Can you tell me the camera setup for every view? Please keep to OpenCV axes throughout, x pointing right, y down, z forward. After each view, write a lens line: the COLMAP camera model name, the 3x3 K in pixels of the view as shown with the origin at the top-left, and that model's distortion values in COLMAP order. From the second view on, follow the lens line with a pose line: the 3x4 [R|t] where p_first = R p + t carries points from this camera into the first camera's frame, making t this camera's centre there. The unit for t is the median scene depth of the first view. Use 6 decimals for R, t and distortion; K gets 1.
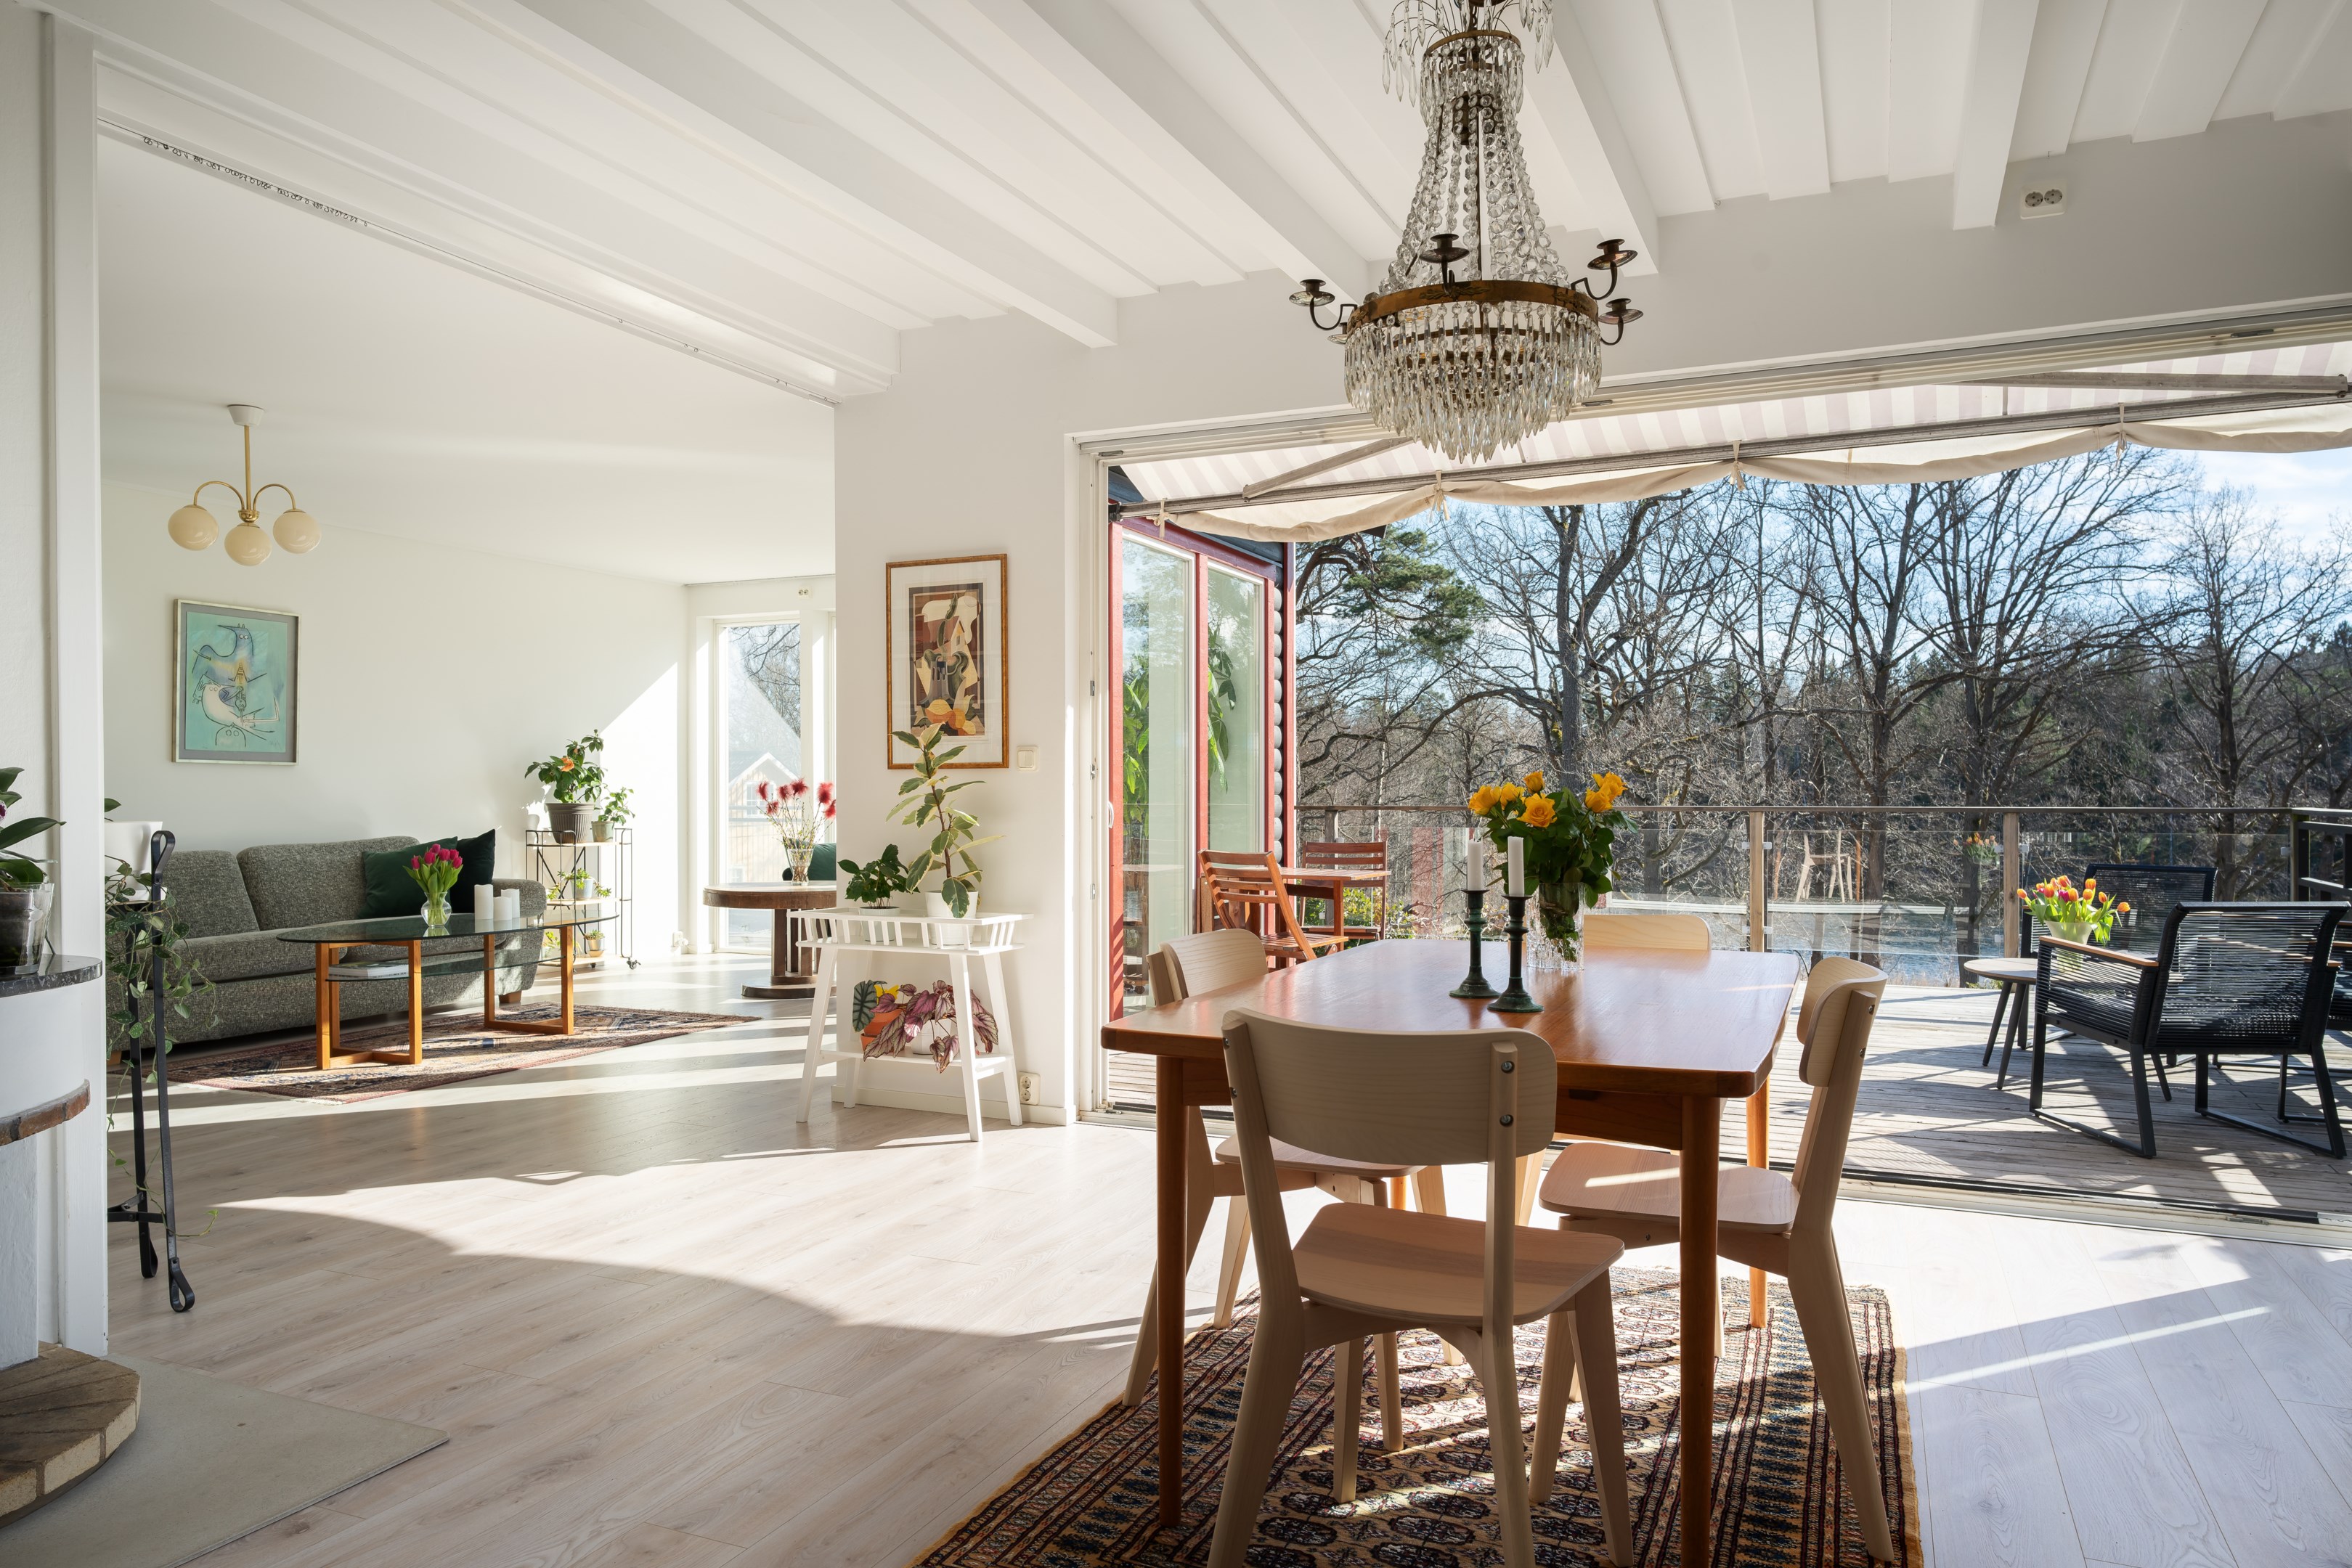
lens RADIAL K [[1532.5, 0, 1187.0], [0, 1532.5, 807.4], [0, 0, 1]] dist [-0.000292, -0.002837]
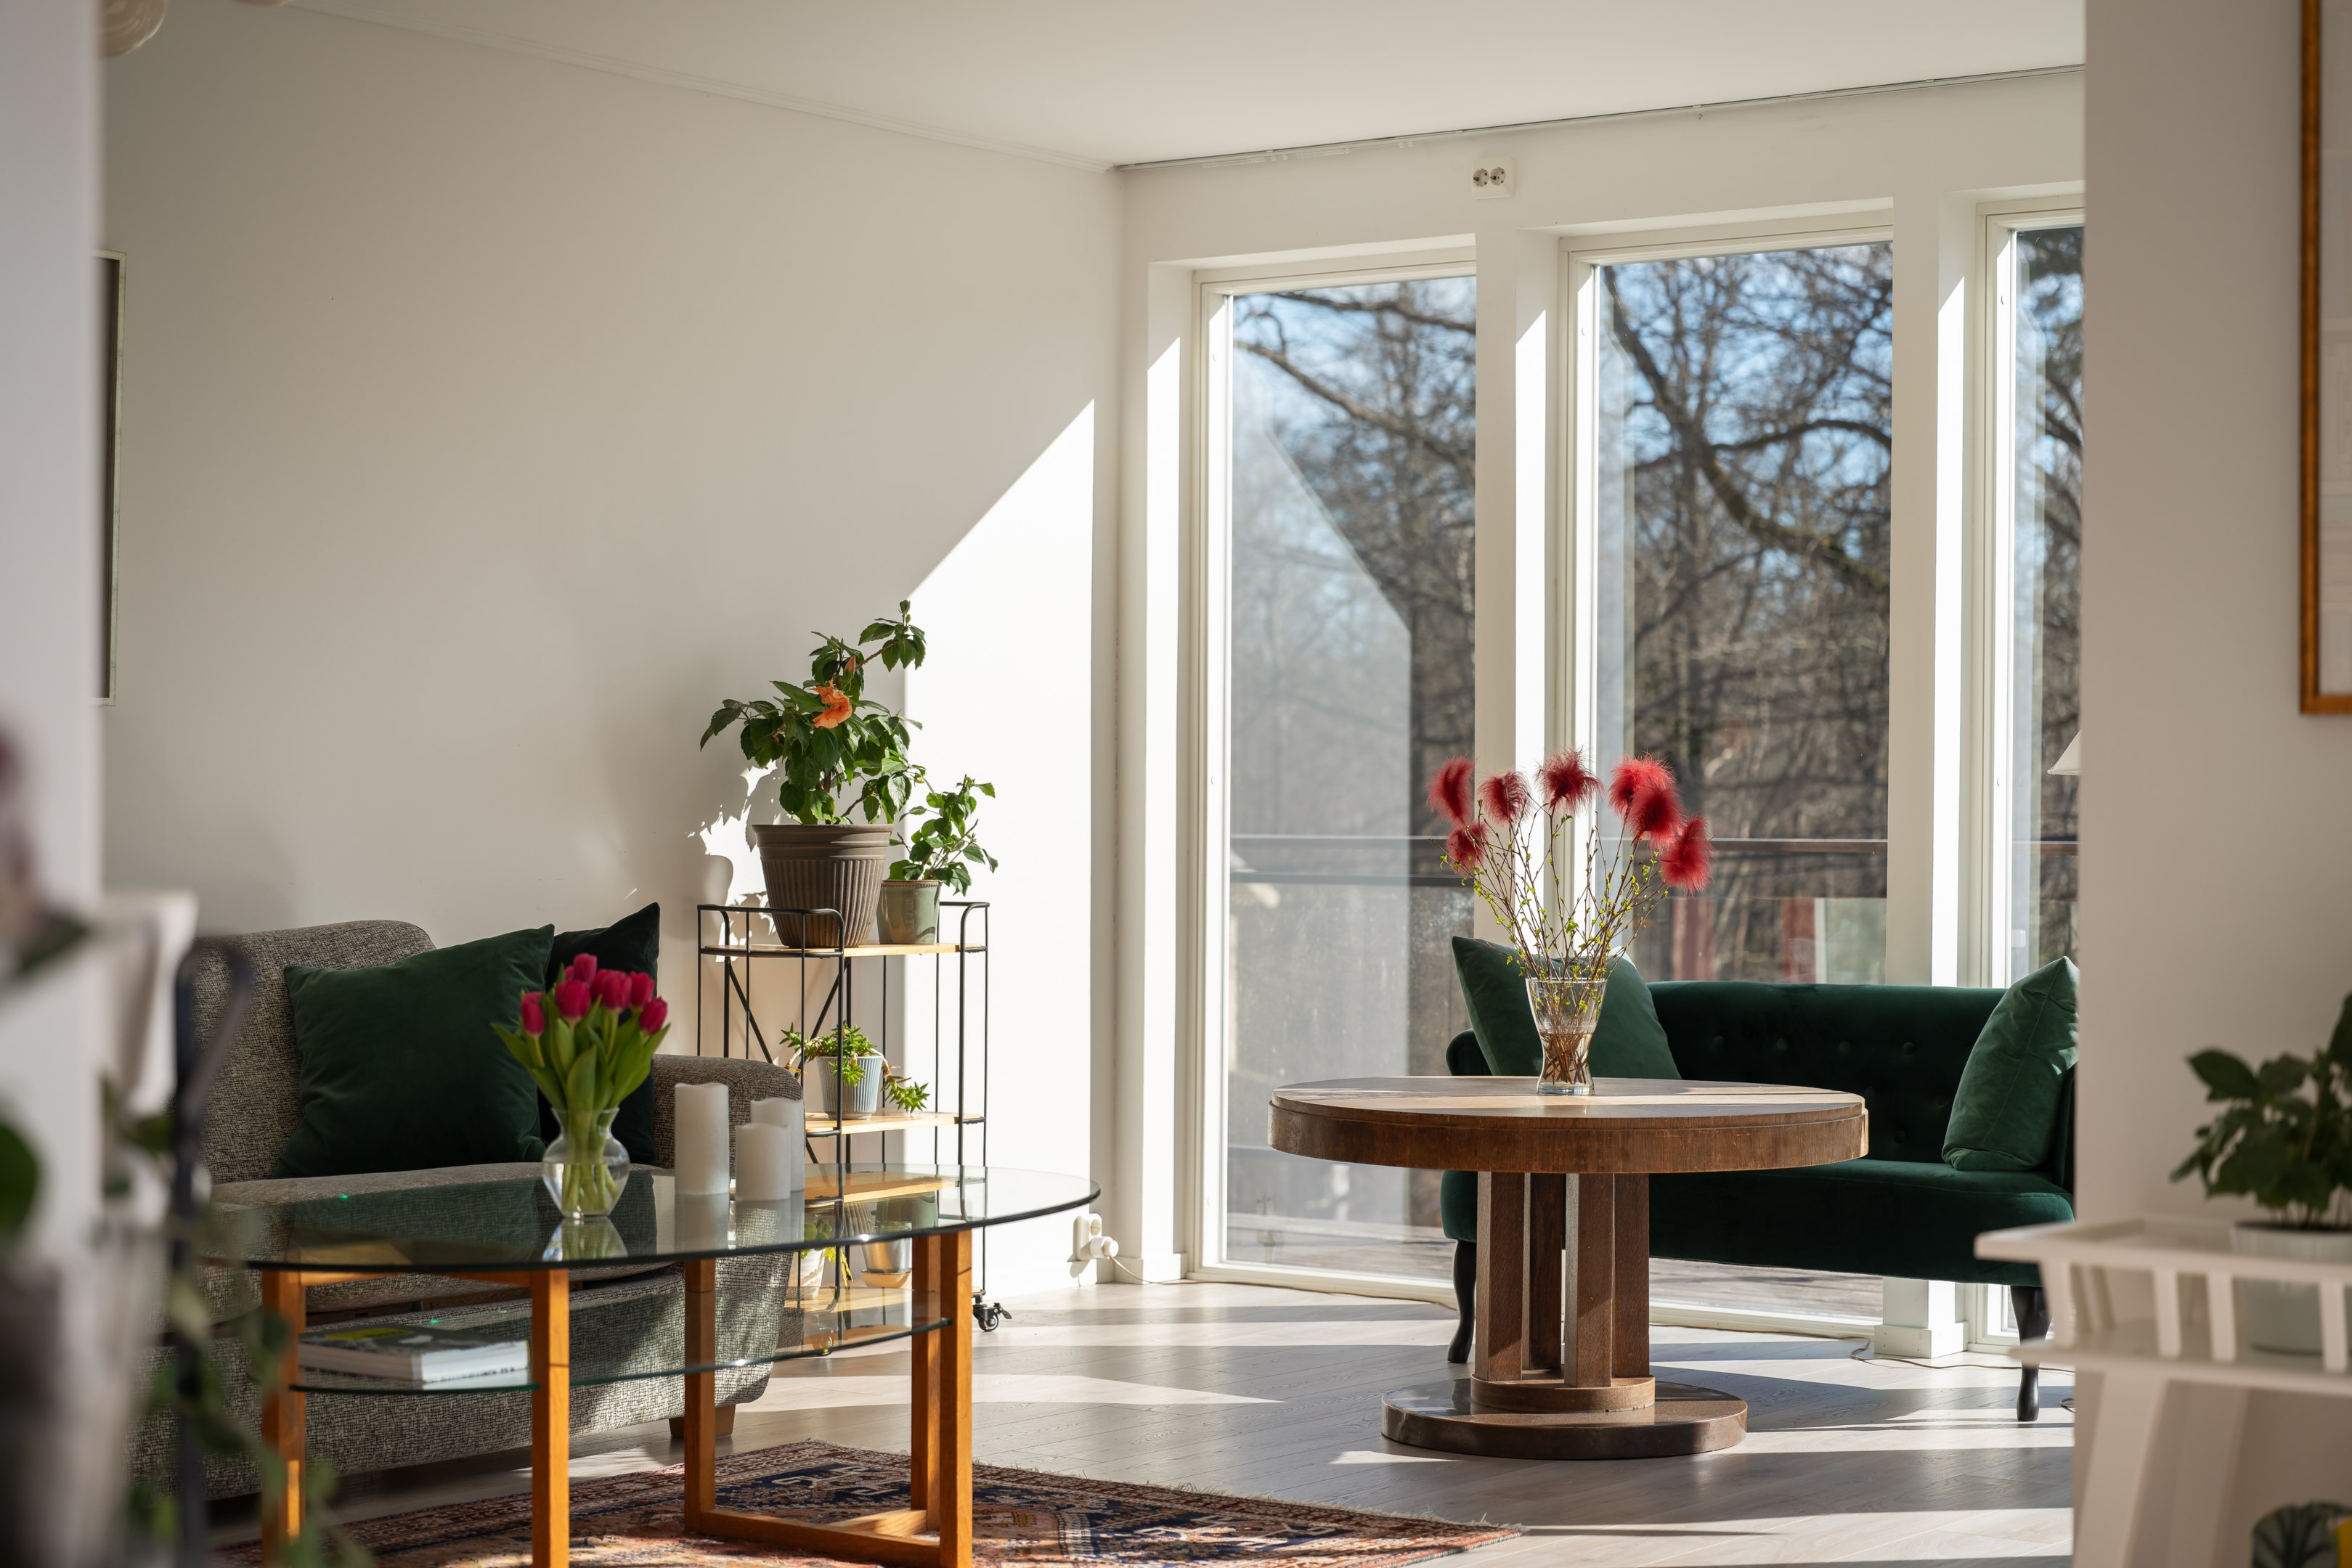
lens RADIAL K [[4214.2, 0, 1185.0], [0, 4214.2, 806.5], [0, 0, 1]] dist [0.042442, 0.000000]
pose [[0.976522, 0.006902, -0.215307, -0.199705], [-0.008735, 0.999933, -0.007562, -0.000849], [0.215240, 0.009265, 0.976517, 0.198897]]
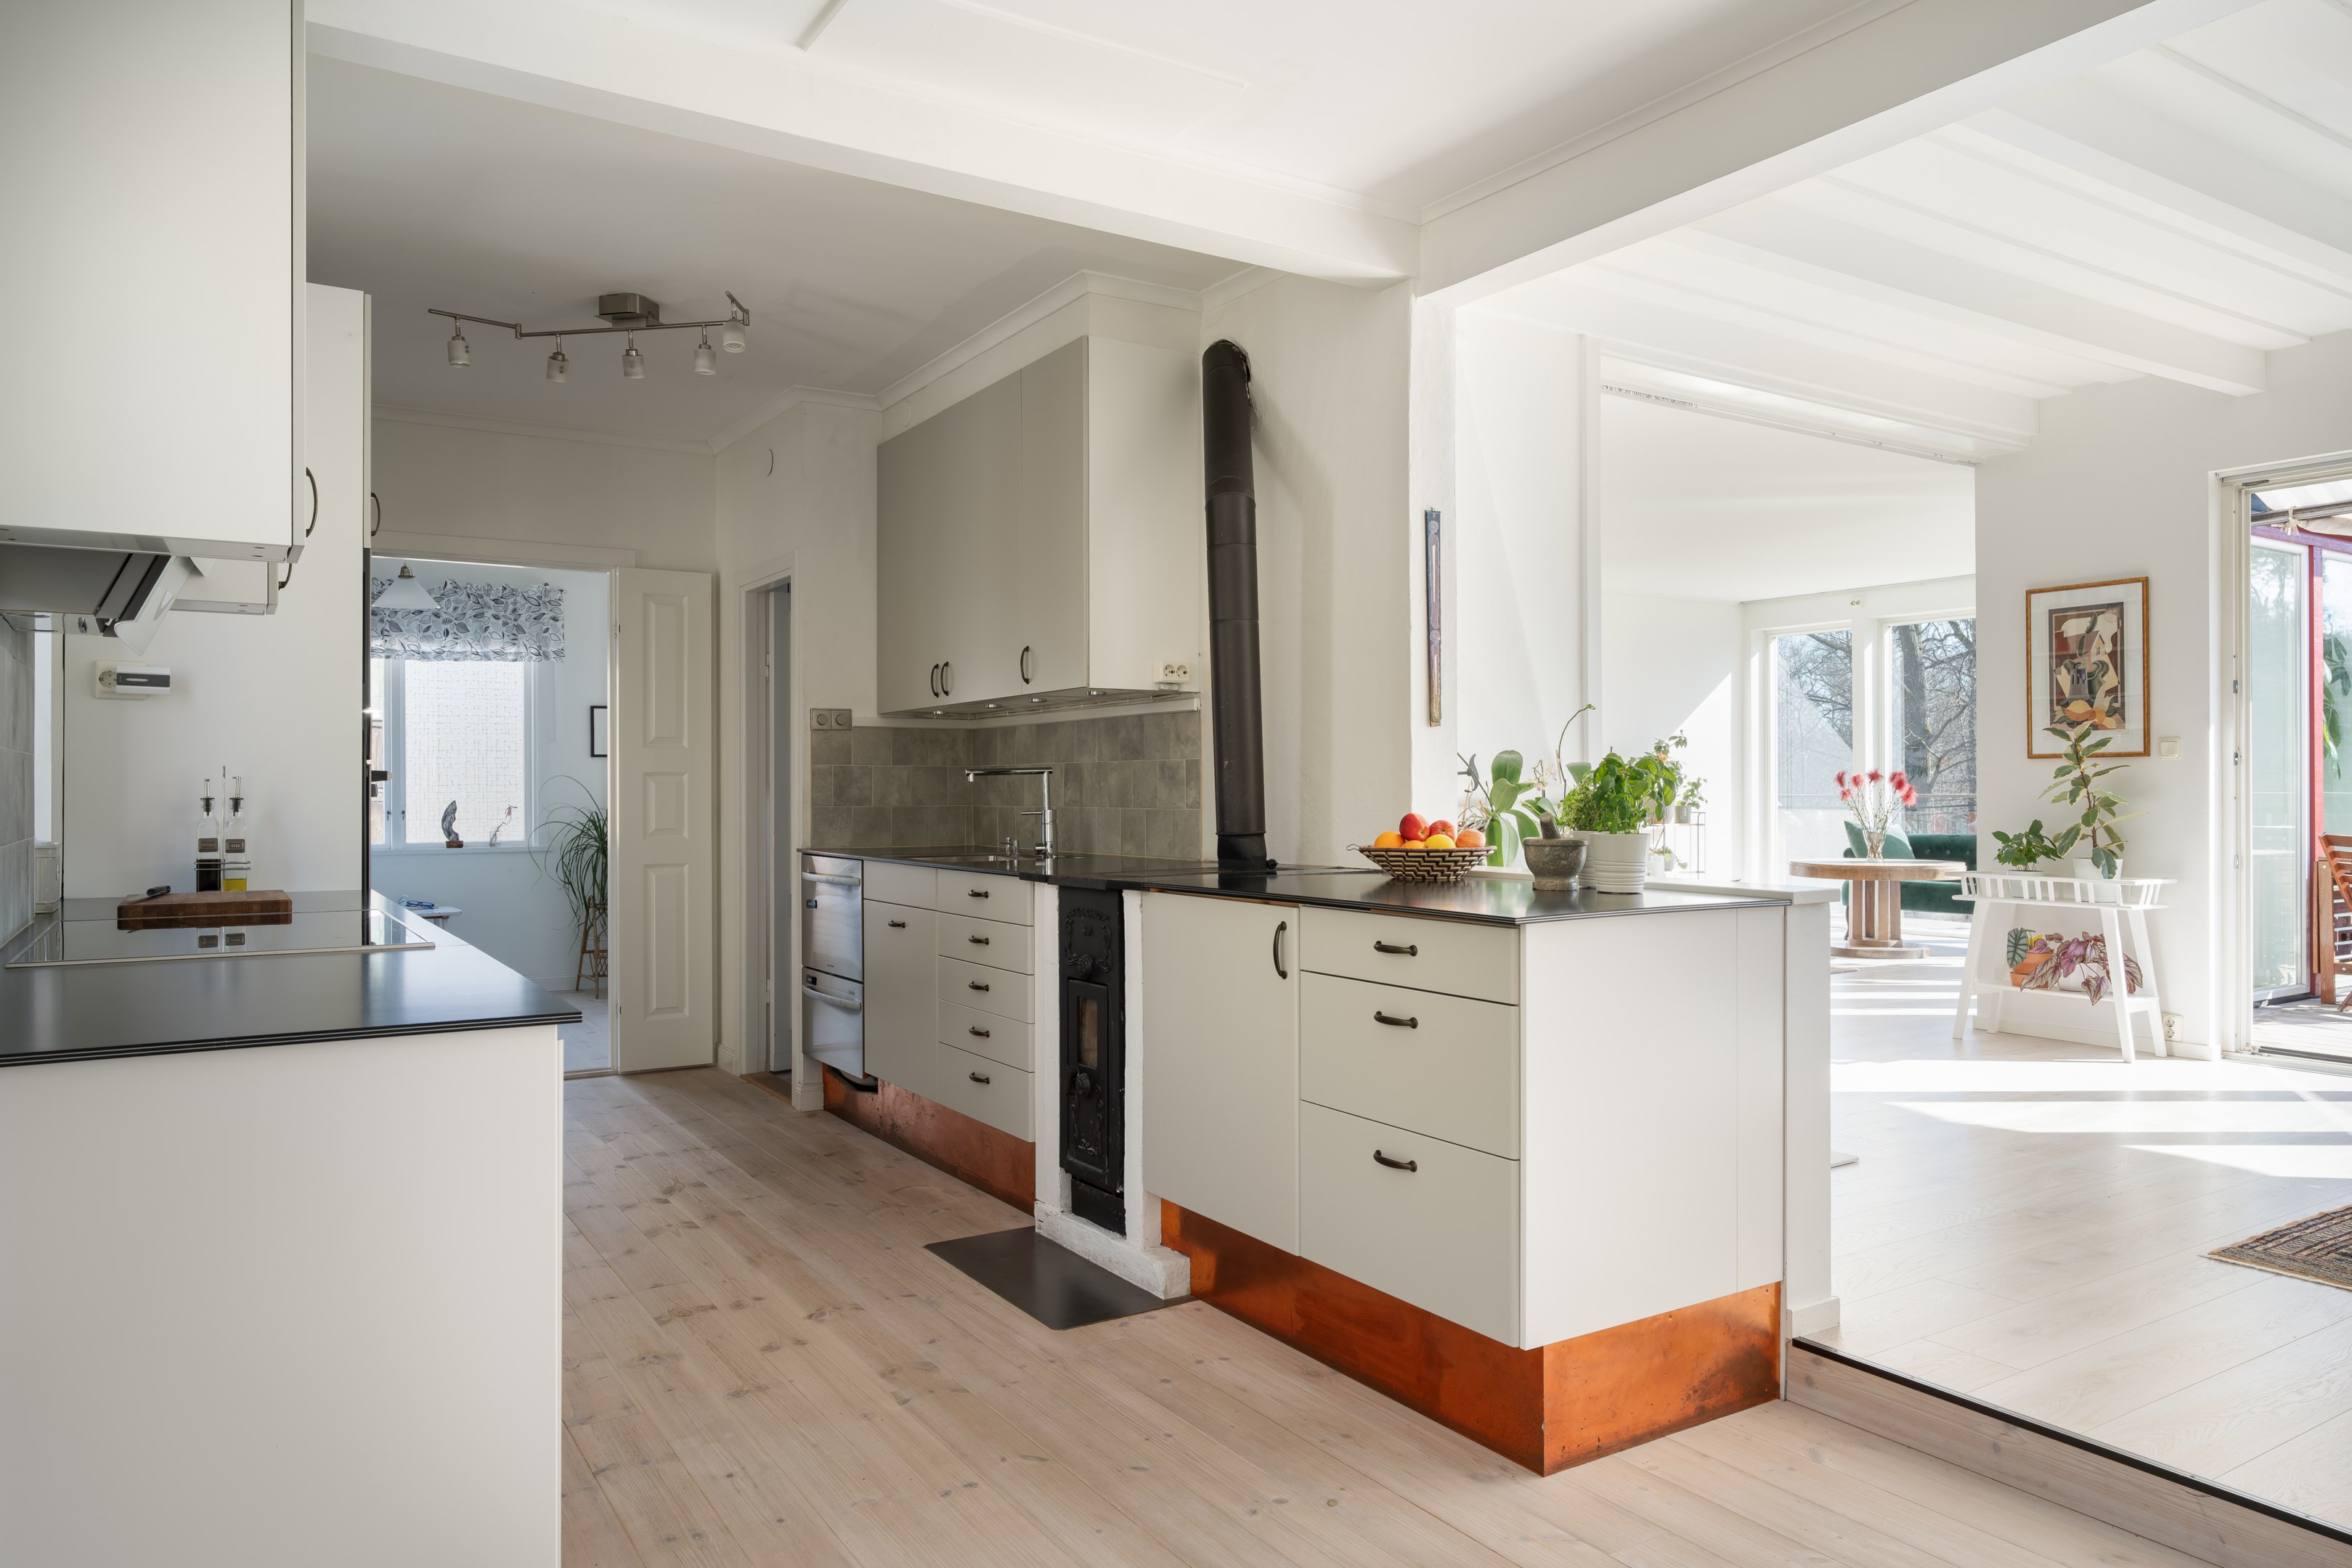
lens RADIAL K [[1532.5, 0, 1168.8], [0, 1532.5, 784.6], [0, 0, 1]] dist [-0.000292, -0.002837]
pose [[0.832006, -0.002168, -0.554763, -0.077025], [-0.004217, 0.999939, -0.010231, 0.009879], [0.554751, 0.010852, 0.831946, -0.349178]]
